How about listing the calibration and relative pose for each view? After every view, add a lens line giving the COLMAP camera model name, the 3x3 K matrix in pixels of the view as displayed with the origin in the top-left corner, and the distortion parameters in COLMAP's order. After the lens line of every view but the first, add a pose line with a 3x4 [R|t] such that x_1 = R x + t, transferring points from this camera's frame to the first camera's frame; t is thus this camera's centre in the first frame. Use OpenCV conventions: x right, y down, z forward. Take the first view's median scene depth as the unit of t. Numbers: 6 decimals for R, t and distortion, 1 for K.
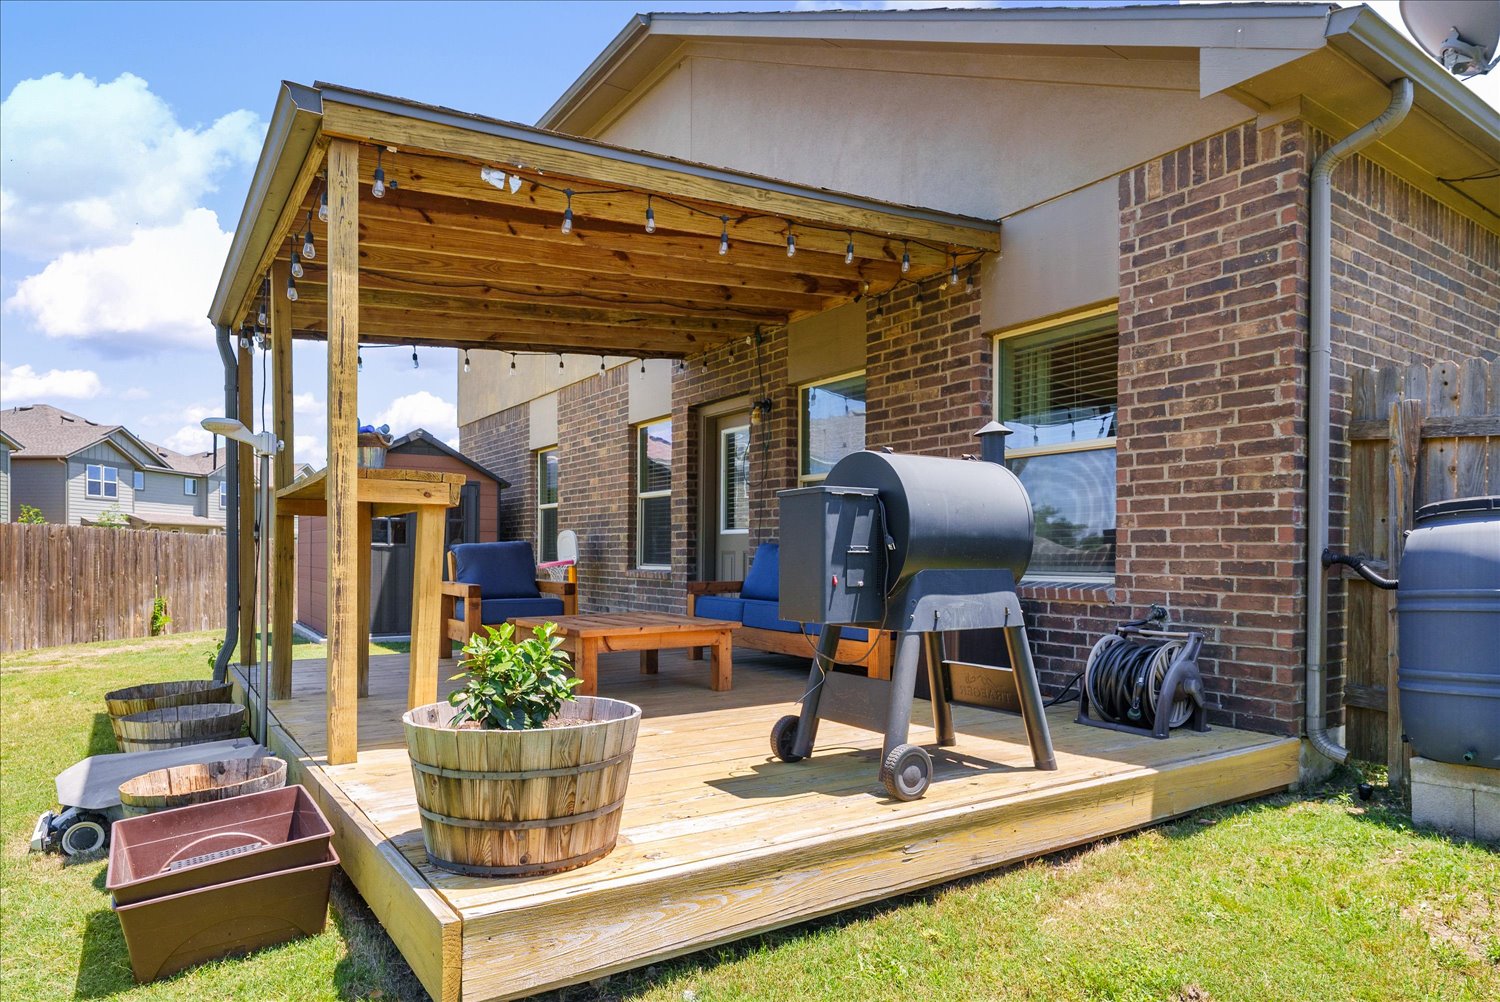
lens RADIAL K [[892.7, 0, 736.9], [0, 892.7, 547.5], [0, 0, 1]] dist [-0.005497, 0.000298]
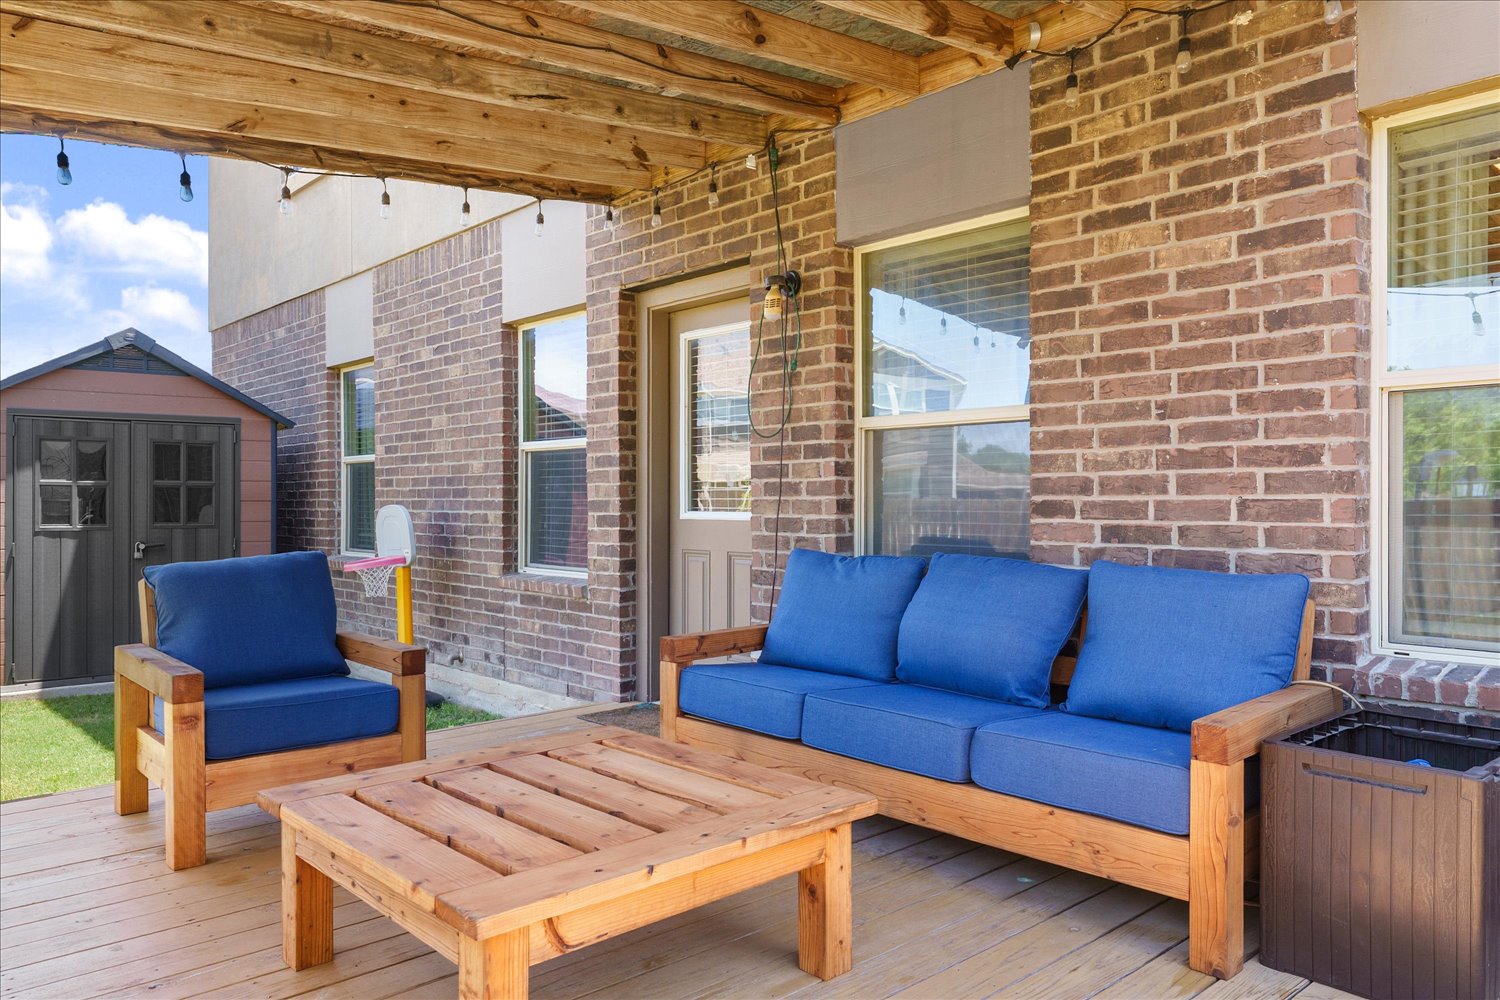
lens RADIAL K [[1063.3, 0, 738.6], [0, 1063.3, 498.6], [0, 0, 1]] dist [0.003021, -0.004158]
pose [[0.990536, -0.006114, 0.137113, -0.073080], [0.005066, 0.999955, 0.007990, -0.032615], [-0.137156, -0.007220, 0.990523, 0.331042]]
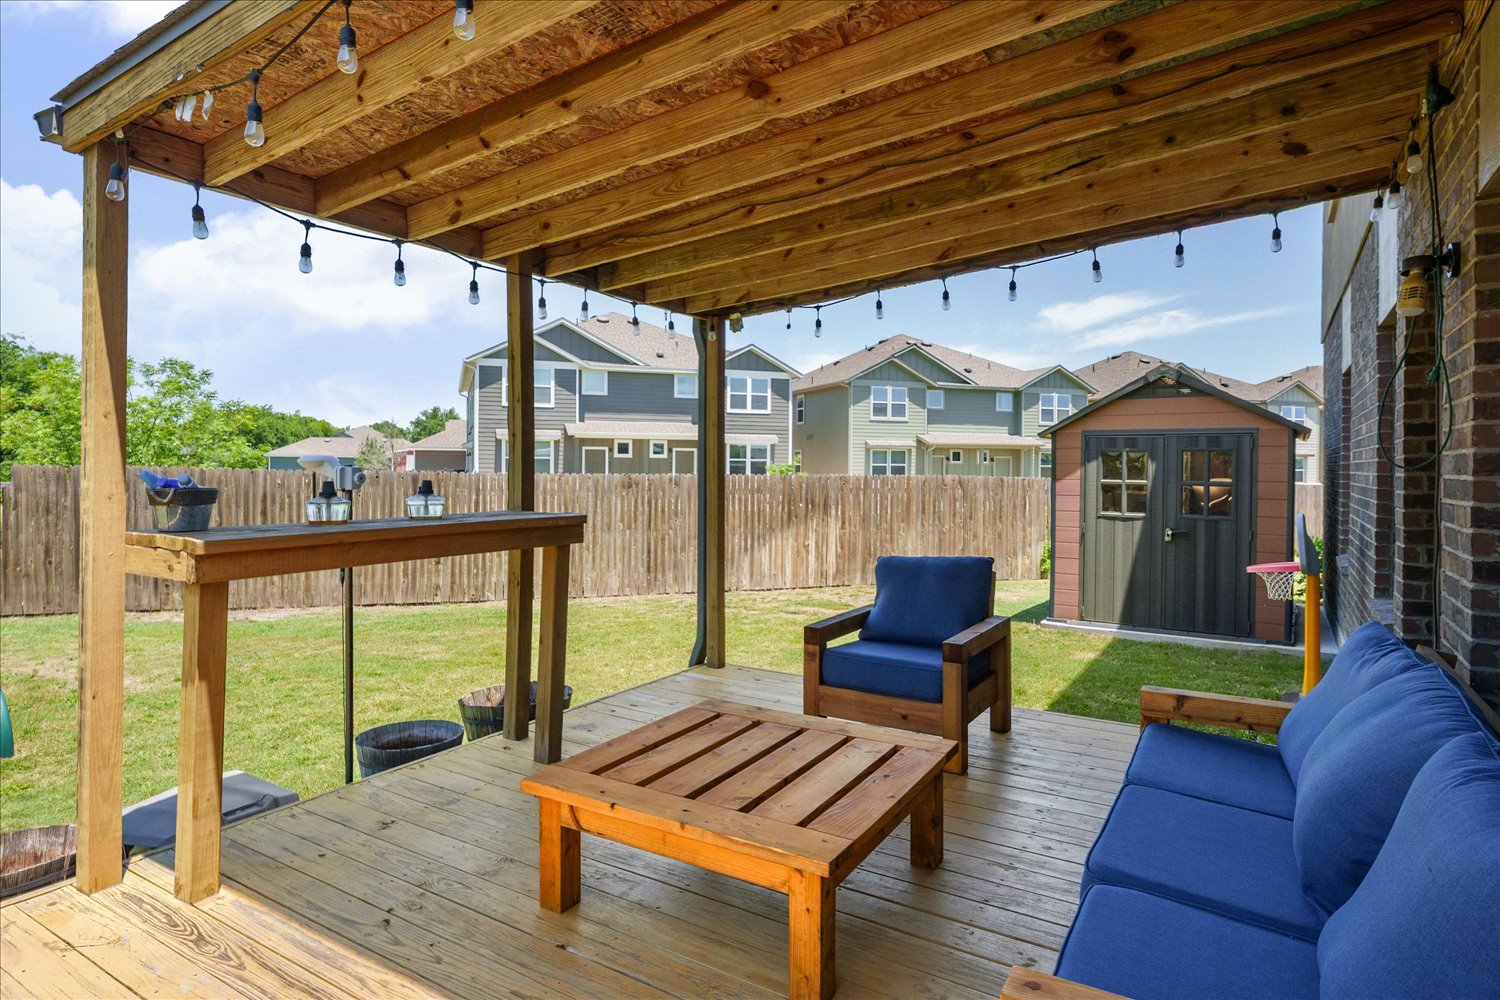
lens RADIAL K [[838.8, 0, 727.2], [0, 838.8, 458.0], [0, 0, 1]] dist [0.003173, 0.000406]
pose [[0.395545, -0.010906, -0.918382, 0.210897], [0.002138, 0.999938, -0.010953, -0.060615], [0.918444, 0.002369, 0.395544, 0.492091]]
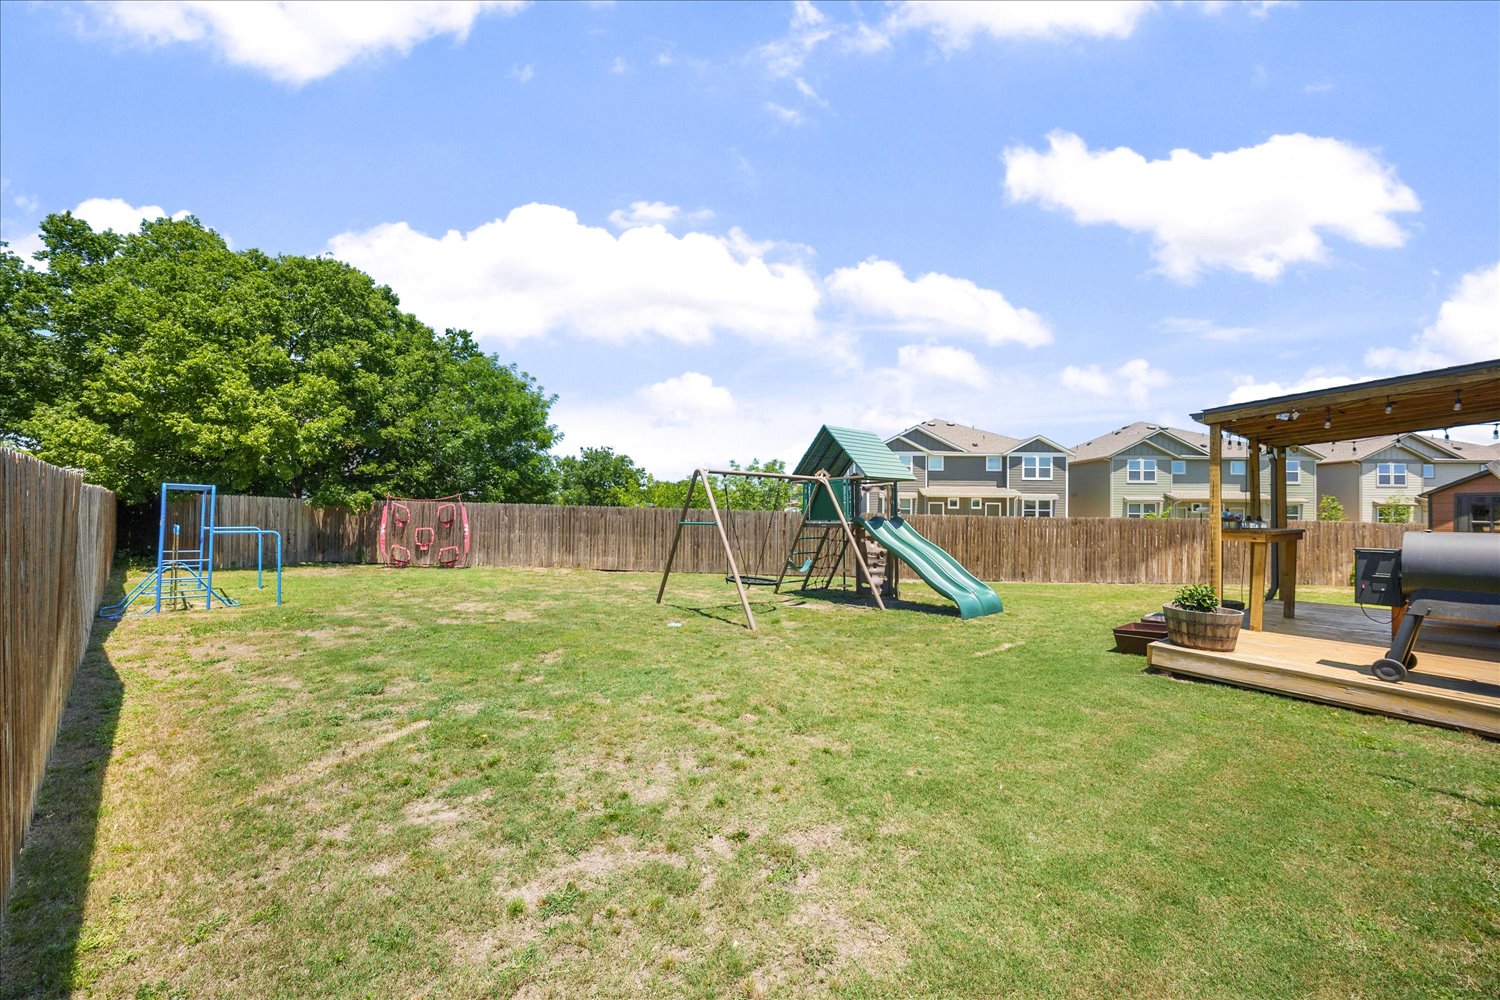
lens RADIAL K [[543.1, 0, 752.5], [0, 543.1, 504.9], [0, 0, 1]] dist [0.000172, 0.000020]
pose [[0.048293, -0.018189, -0.998668, 0.535715], [-0.001138, 0.999833, -0.018265, -0.056266], [0.998833, 0.002019, 0.048264, -0.266705]]
